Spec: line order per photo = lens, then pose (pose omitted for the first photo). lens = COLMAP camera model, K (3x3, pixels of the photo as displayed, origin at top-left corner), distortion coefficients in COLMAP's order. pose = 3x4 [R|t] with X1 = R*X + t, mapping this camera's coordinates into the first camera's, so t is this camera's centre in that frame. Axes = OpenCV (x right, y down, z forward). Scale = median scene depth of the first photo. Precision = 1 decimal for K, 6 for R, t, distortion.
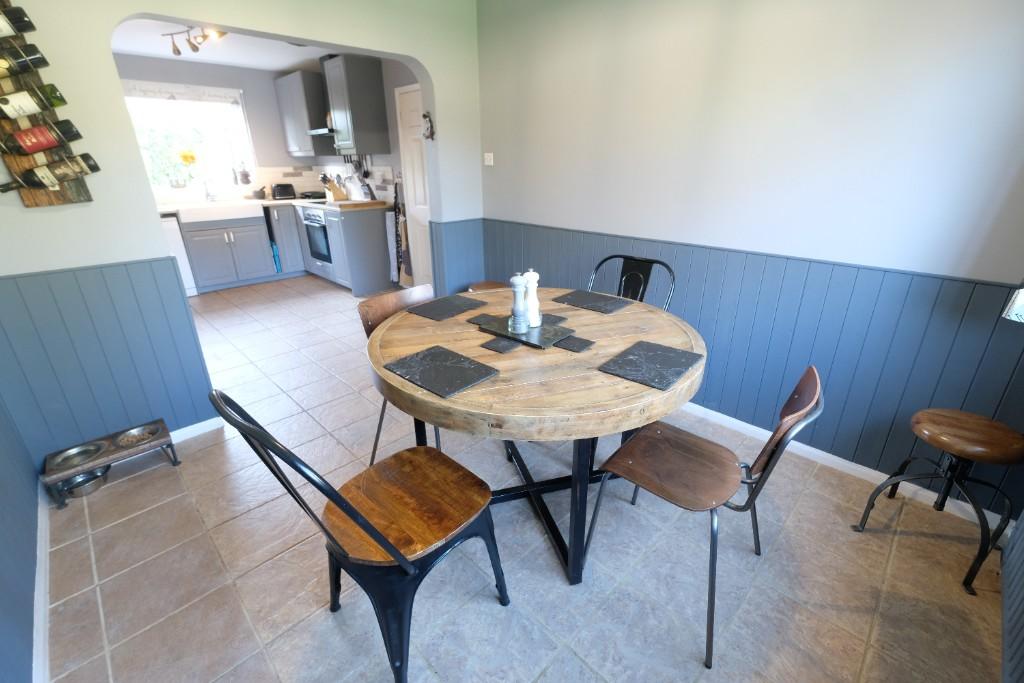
lens RADIAL K [[447.3, 0, 511.3], [0, 447.3, 335.6], [0, 0, 1]] dist [0.000195, -0.000368]
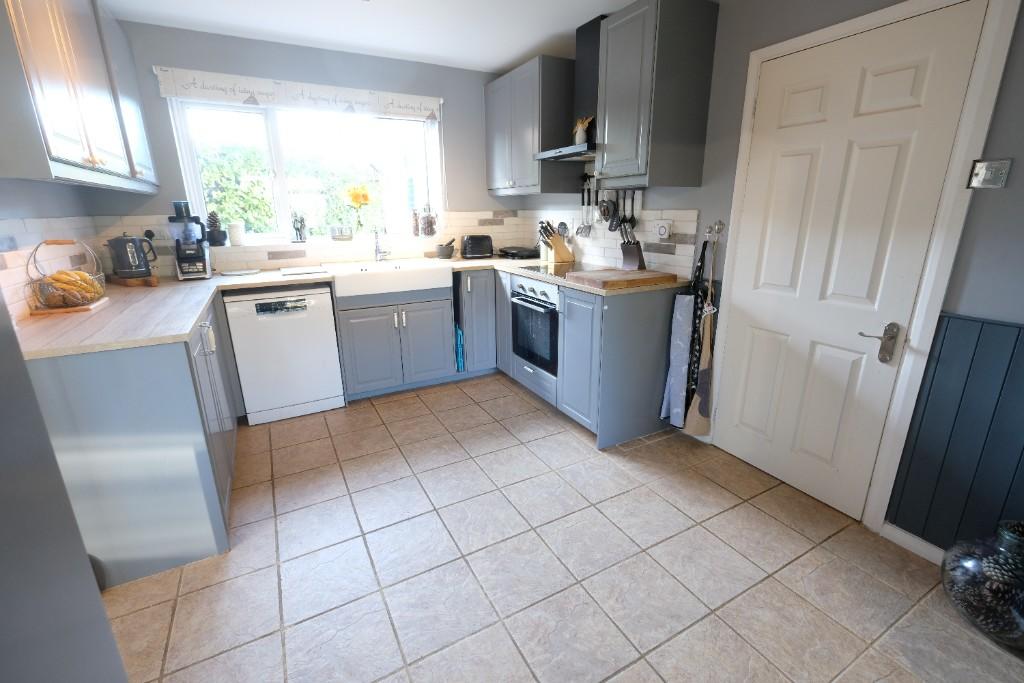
lens RADIAL K [[447.3, 0, 511.5], [0, 447.3, 337.4], [0, 0, 1]] dist [0.000195, -0.000368]
pose [[0.961311, 0.078338, -0.264092, -0.305367], [-0.101987, 0.991798, -0.077039, -0.157982], [0.255890, 0.100992, 0.961416, 0.428916]]
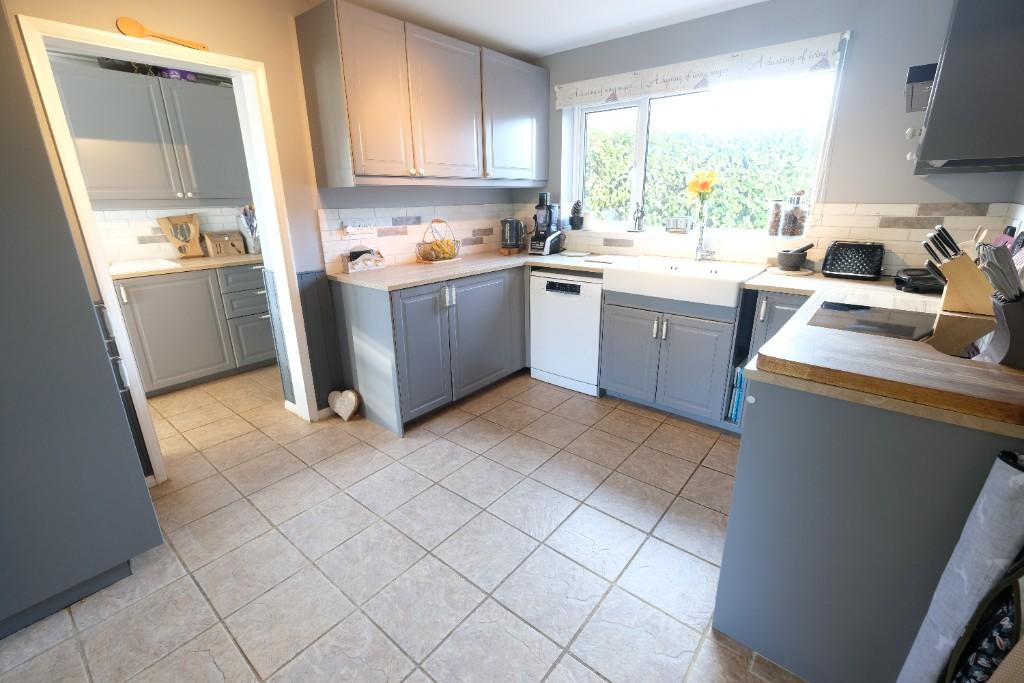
lens RADIAL K [[447.3, 0, 511.3], [0, 447.3, 338.0], [0, 0, 1]] dist [0.000195, -0.000368]
pose [[0.098115, 0.311318, -0.945227, -0.129109], [-0.354086, 0.898576, 0.259199, -0.280898], [0.930052, 0.309260, 0.198398, 0.712524]]
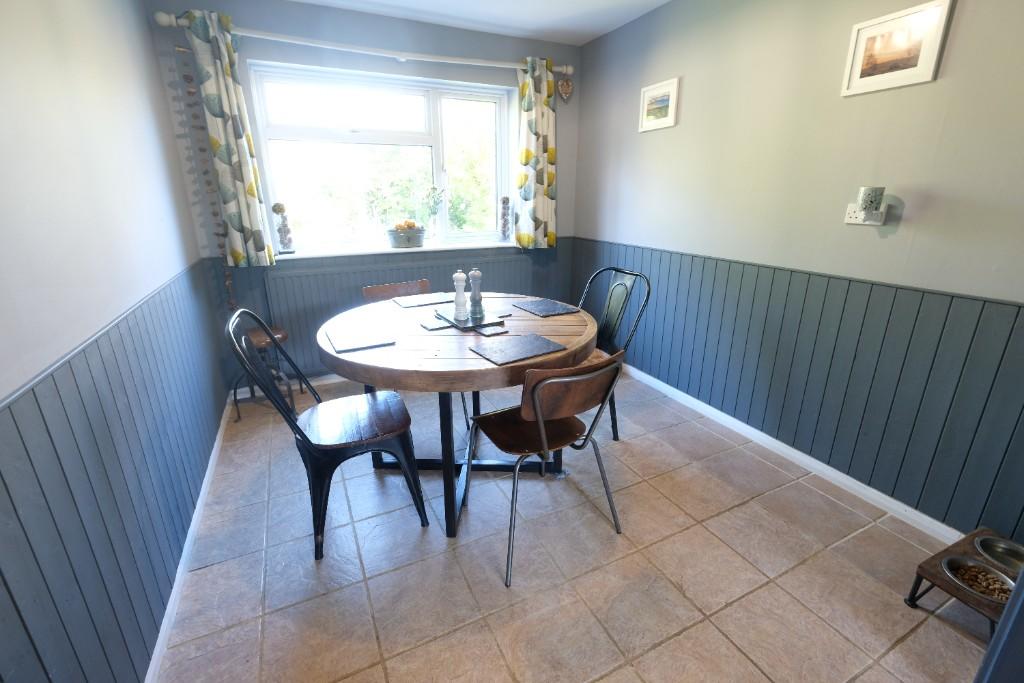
lens RADIAL K [[447.3, 0, 513.2], [0, 447.3, 335.6], [0, 0, 1]] dist [0.000195, -0.000368]
pose [[-0.947738, -0.081478, 0.308470, -0.150115], [0.131970, 0.780142, 0.611525, -0.228358], [-0.290476, 0.620275, -0.728617, 0.612007]]
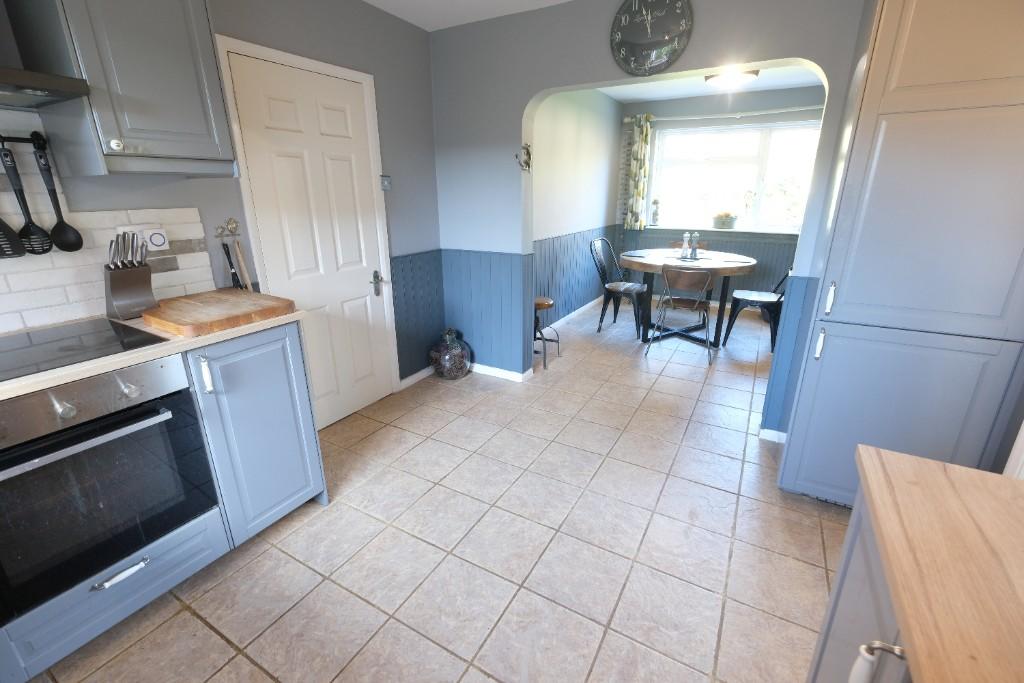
lens RADIAL K [[447.3, 0, 509.0], [0, 447.3, 339.5], [0, 0, 1]] dist [0.000195, -0.000368]
pose [[-0.262041, -0.293932, 0.919206, -0.709978], [0.361104, 0.853433, 0.375841, -0.304109], [-0.894952, 0.430414, -0.117494, 0.787396]]
